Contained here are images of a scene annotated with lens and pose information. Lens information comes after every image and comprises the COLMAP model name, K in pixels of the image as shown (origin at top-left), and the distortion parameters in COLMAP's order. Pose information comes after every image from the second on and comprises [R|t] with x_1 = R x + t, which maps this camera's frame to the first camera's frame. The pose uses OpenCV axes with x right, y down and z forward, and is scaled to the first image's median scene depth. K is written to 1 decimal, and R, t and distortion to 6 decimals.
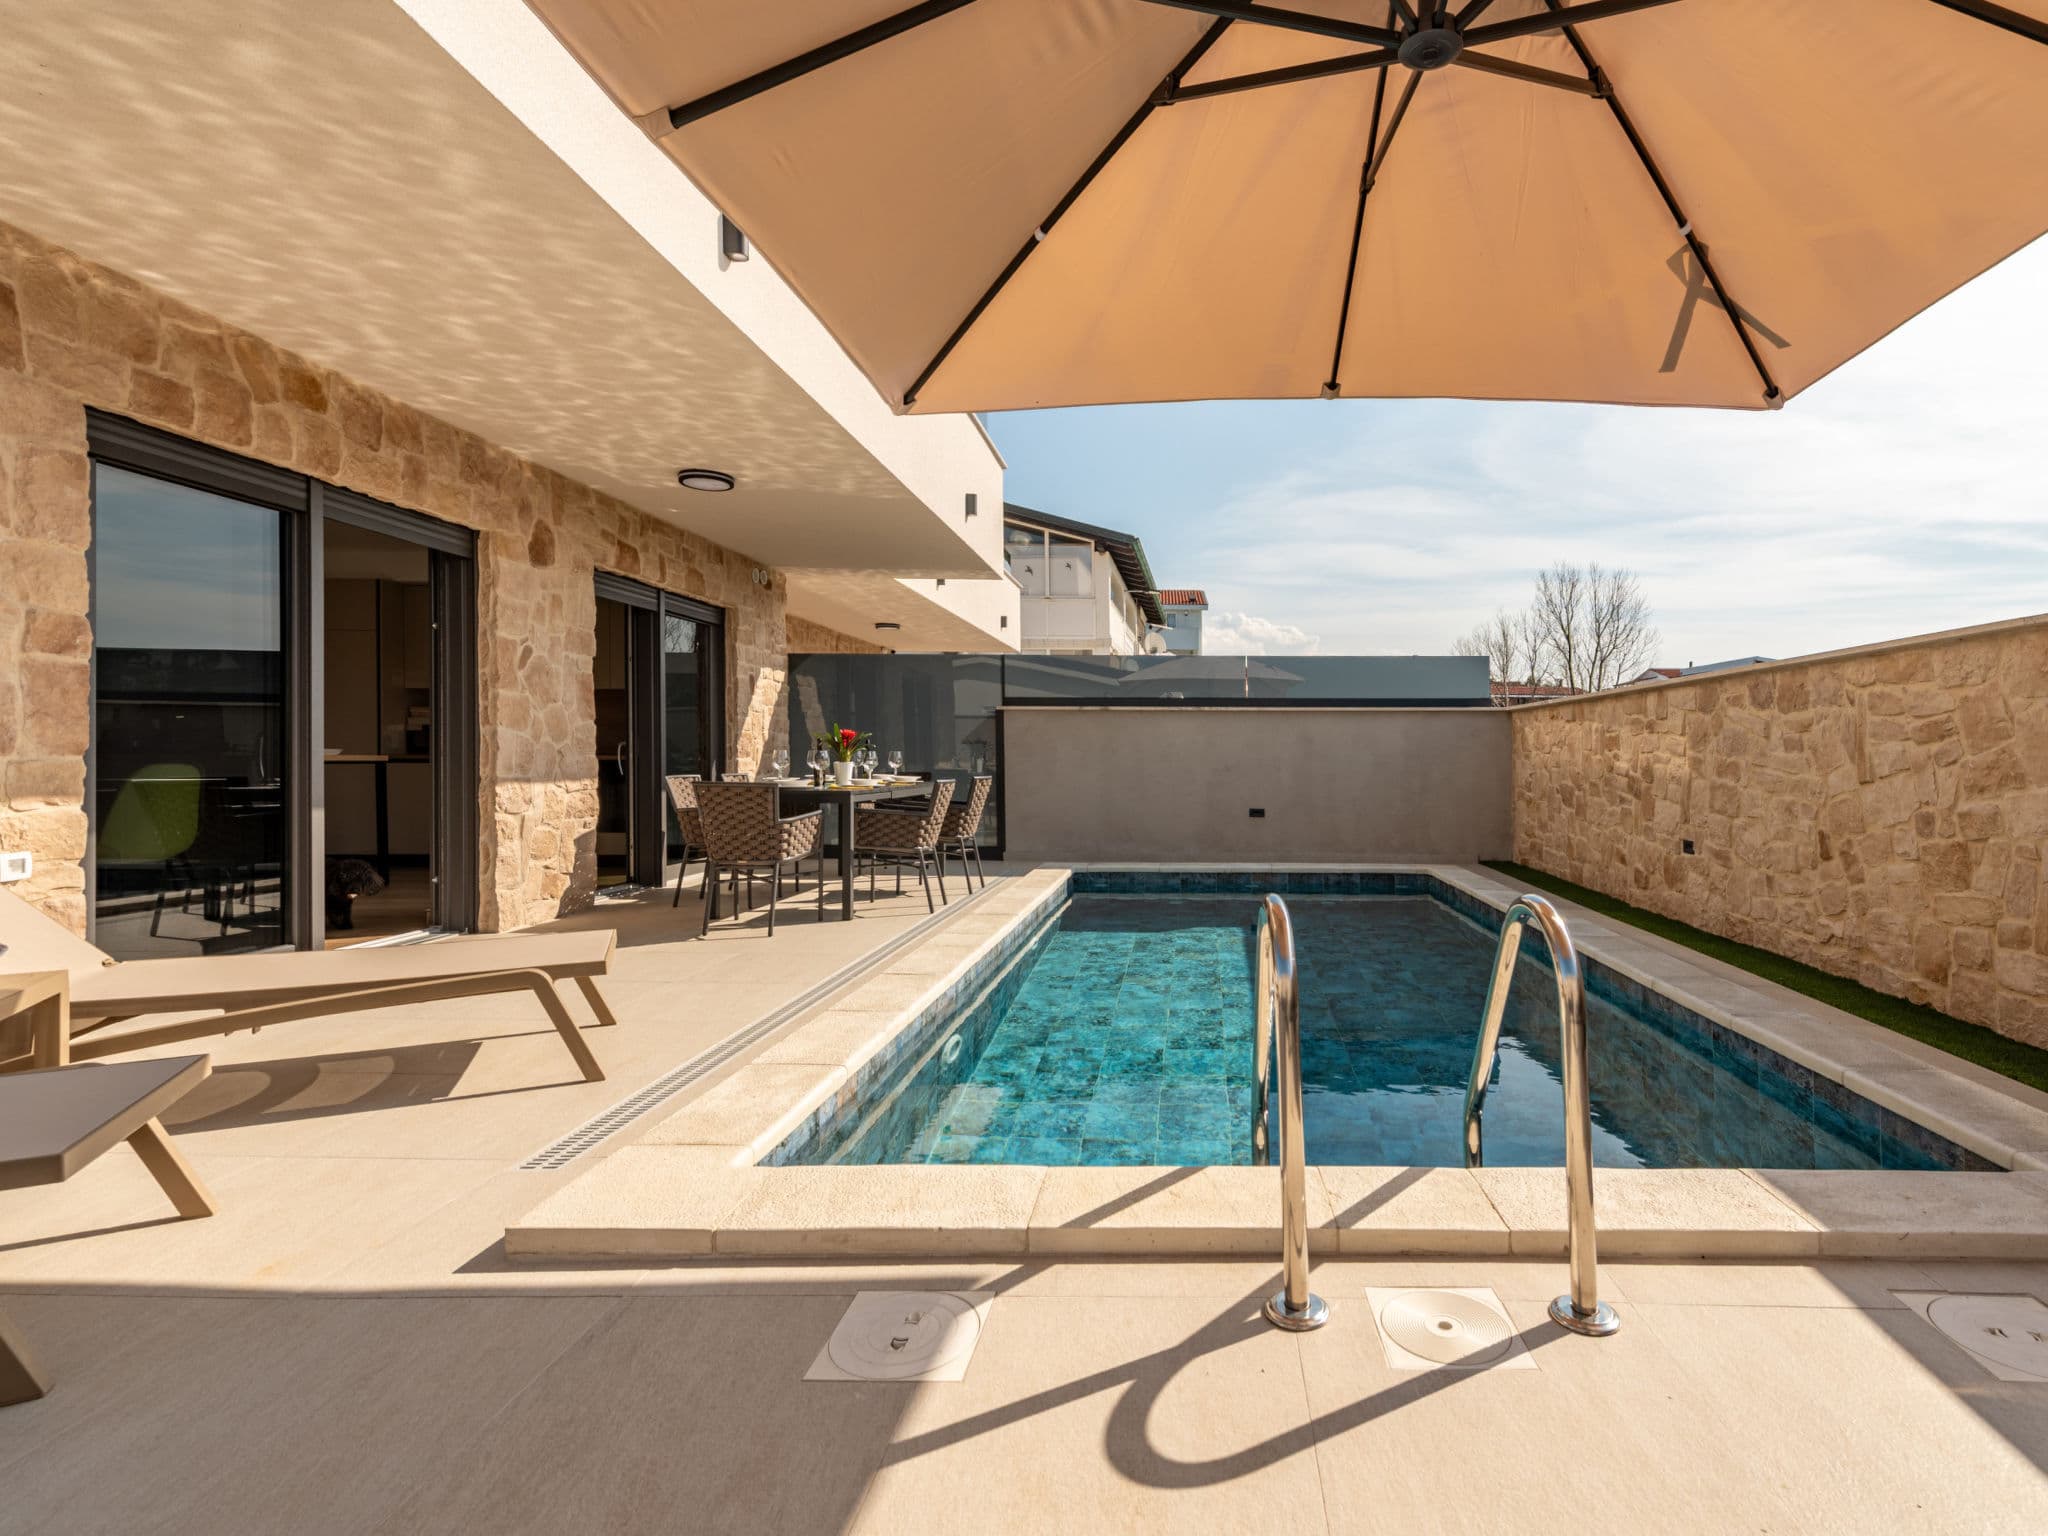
lens RADIAL K [[951.7, 0, 1155.0], [0, 951.7, 761.8], [0, 0, 1]] dist [-0.000136, -0.003050]
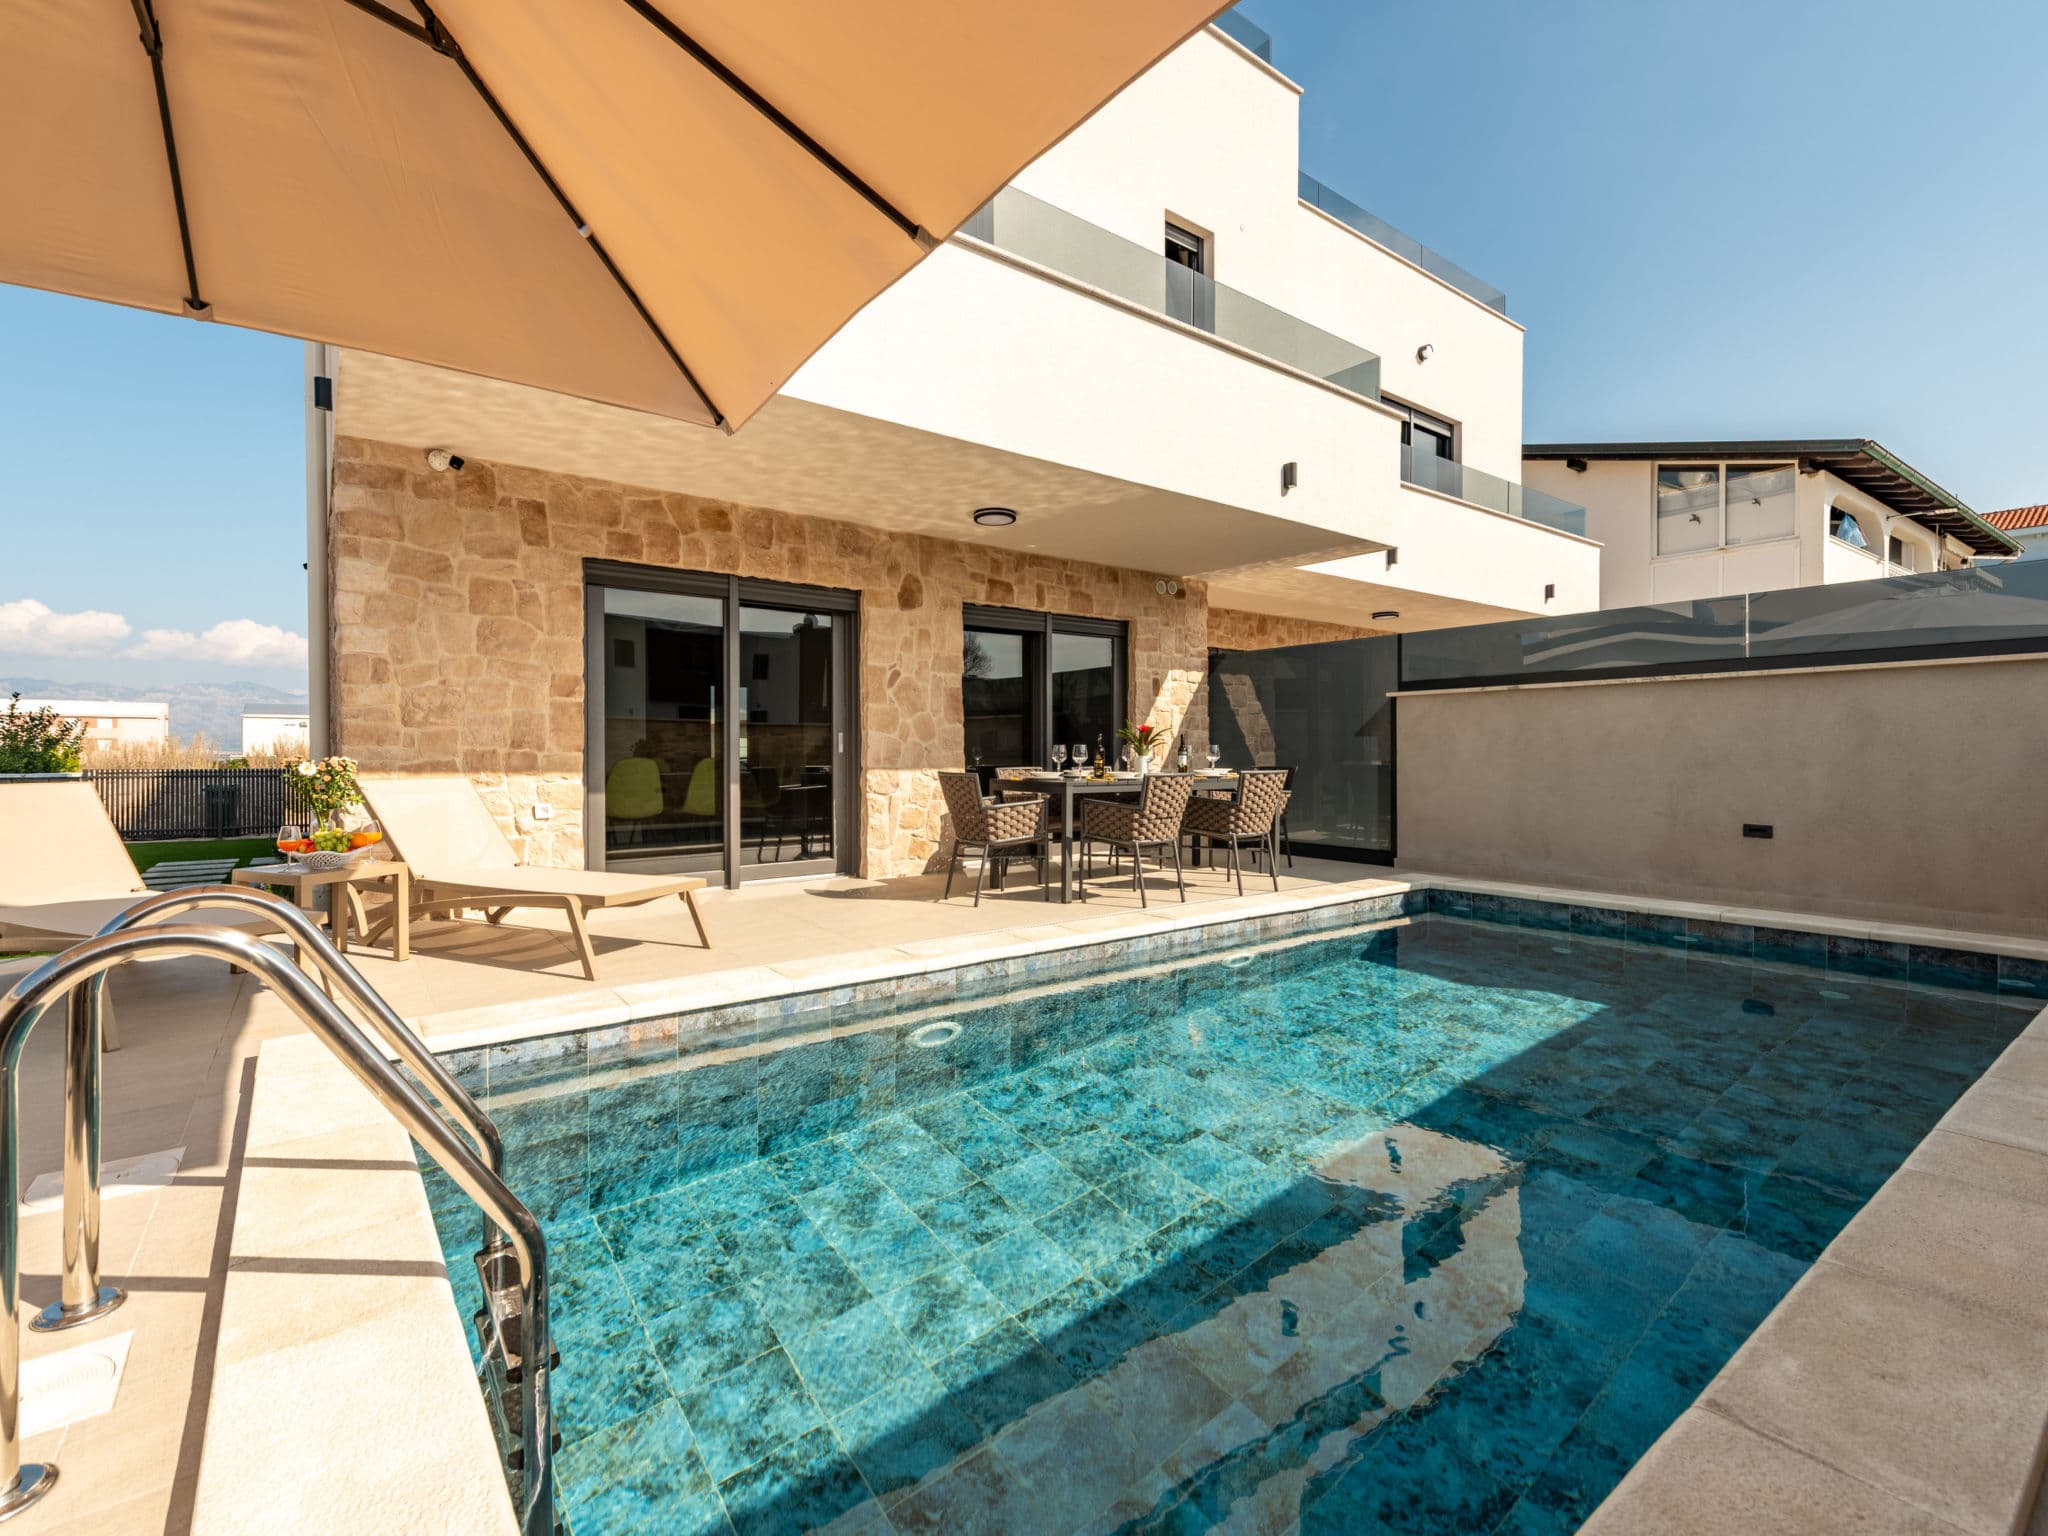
lens RADIAL K [[887.8, 0, 1018.9], [0, 887.8, 770.7], [0, 0, 1]] dist [0.011968, -0.005900]
pose [[0.627281, 0.008658, -0.778745, 0.420586], [0.001418, 0.999924, 0.012259, 0.005551], [0.778792, -0.008795, 0.627220, 0.337926]]
